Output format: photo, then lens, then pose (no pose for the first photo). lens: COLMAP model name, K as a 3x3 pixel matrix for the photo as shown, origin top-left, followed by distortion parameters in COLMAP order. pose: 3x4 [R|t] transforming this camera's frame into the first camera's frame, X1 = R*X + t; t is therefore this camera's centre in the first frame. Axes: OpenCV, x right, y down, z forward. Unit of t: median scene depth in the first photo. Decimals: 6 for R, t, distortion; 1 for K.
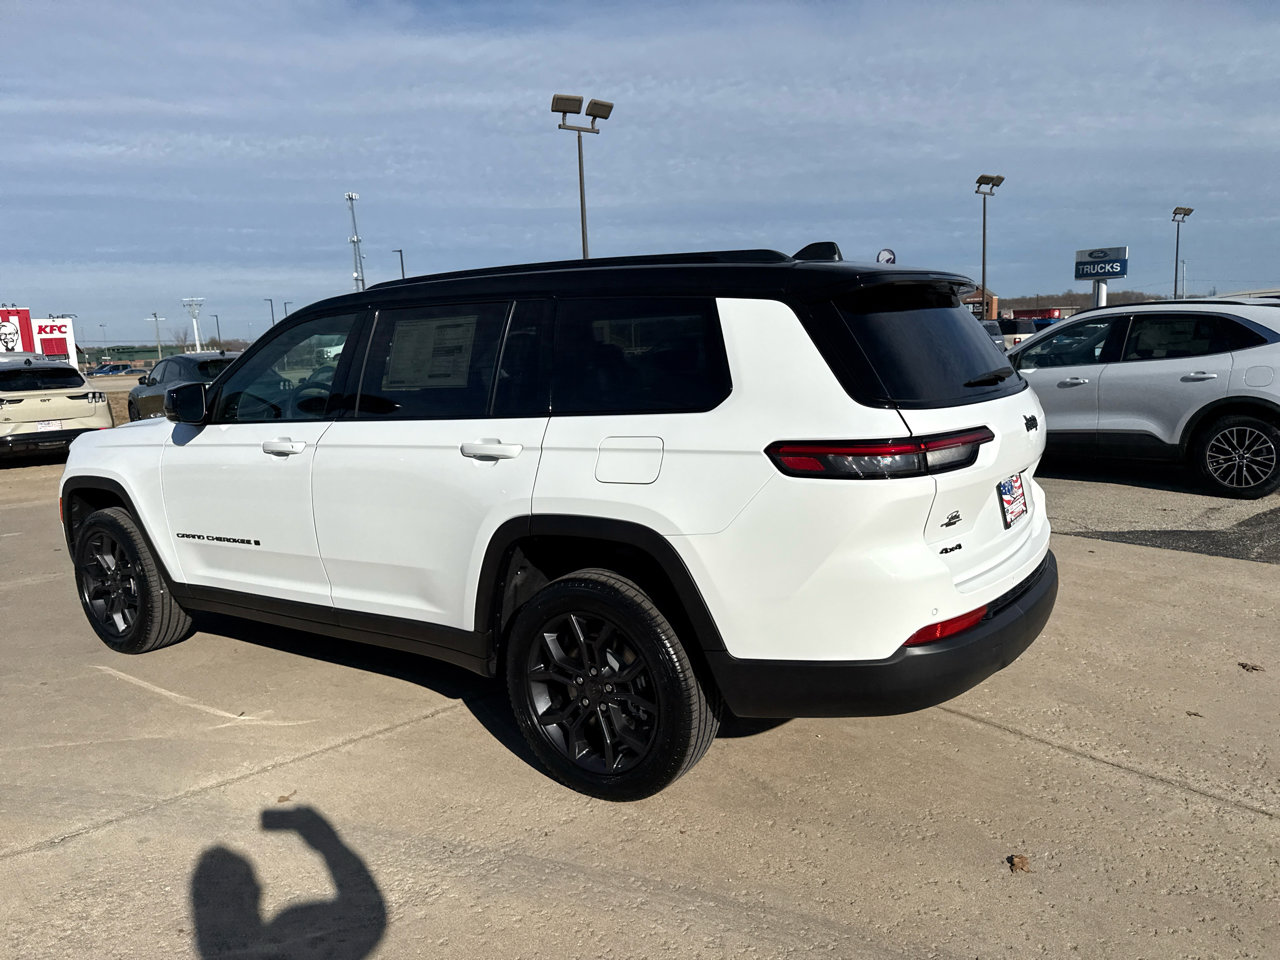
lens RADIAL K [[897.9, 0, 646.4], [0, 897.9, 495.7], [0, 0, 1]] dist [0.036737, -0.052346]
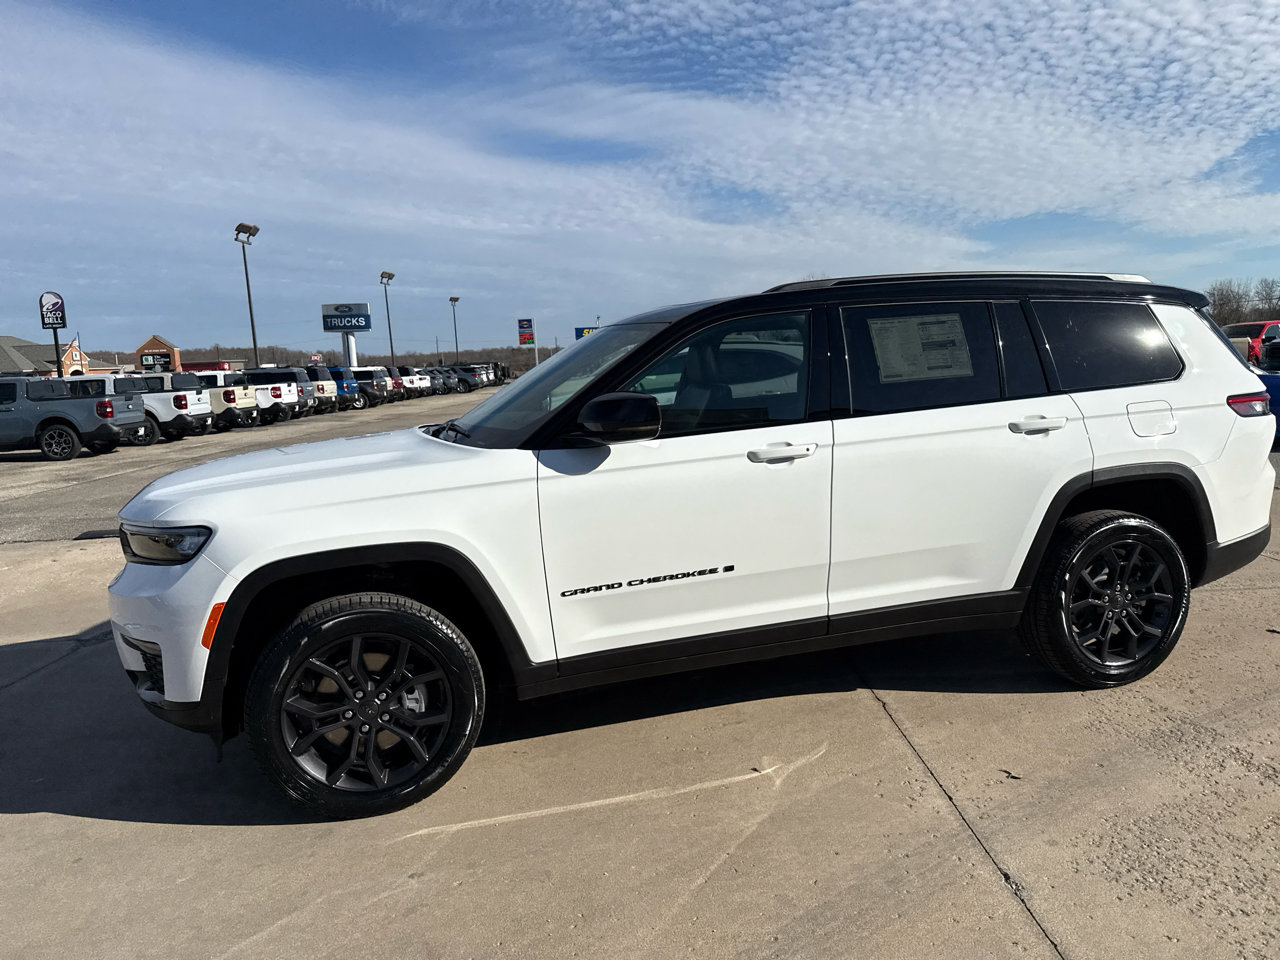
lens RADIAL K [[897.9, 0, 647.9], [0, 897.9, 488.5], [0, 0, 1]] dist [0.036737, -0.052346]
pose [[0.644864, -0.100062, 0.757719, -1.181435], [0.149787, 0.988714, 0.003089, -0.040170], [-0.749476, 0.111504, 0.652573, 0.515278]]
